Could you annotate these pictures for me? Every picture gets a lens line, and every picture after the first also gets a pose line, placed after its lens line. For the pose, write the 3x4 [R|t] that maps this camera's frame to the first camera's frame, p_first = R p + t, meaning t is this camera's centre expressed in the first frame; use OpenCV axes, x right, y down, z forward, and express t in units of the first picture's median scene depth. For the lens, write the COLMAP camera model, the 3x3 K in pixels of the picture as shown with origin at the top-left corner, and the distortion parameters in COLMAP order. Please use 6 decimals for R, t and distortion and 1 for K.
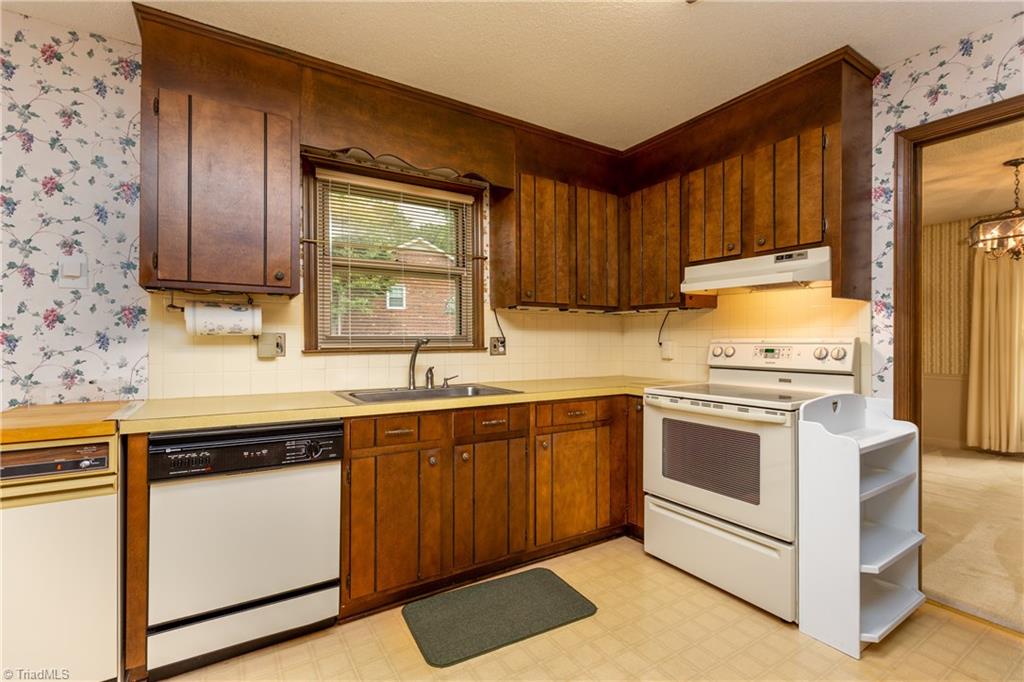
lens RADIAL K [[457.9, 0, 507.8], [0, 457.9, 341.0], [0, 0, 1]] dist [-0.000678, -0.000062]
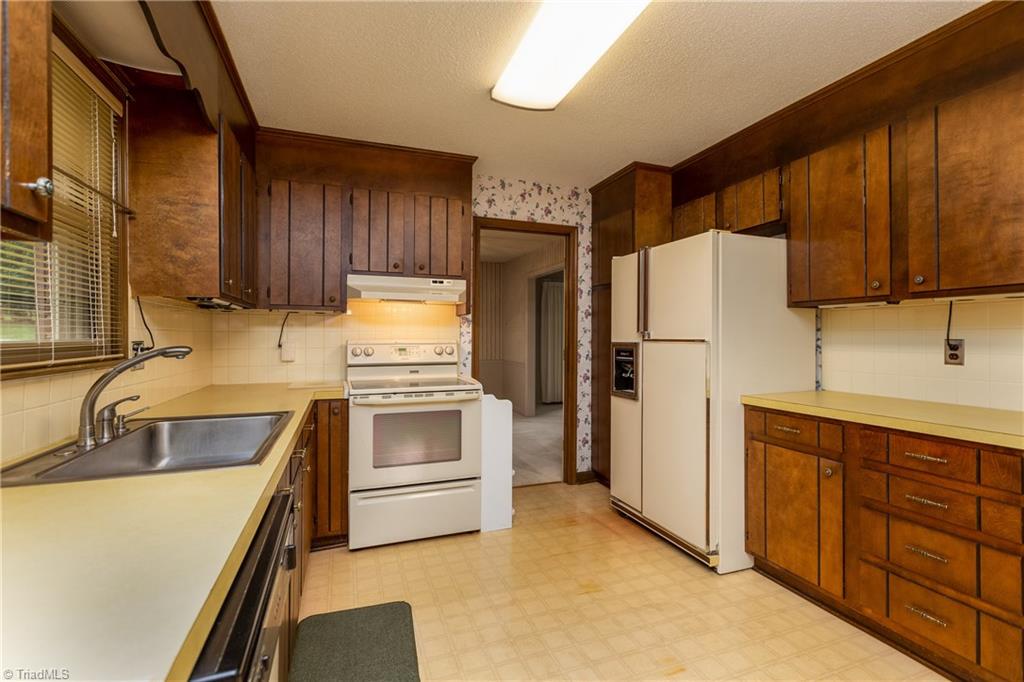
lens RADIAL K [[457.9, 0, 506.1], [0, 457.9, 336.5], [0, 0, 1]] dist [-0.000678, -0.000062]
pose [[0.211831, -0.002273, 0.977304, -0.694507], [0.000370, 0.999997, 0.002245, -0.020521], [-0.977306, -0.000114, 0.211831, 0.492872]]
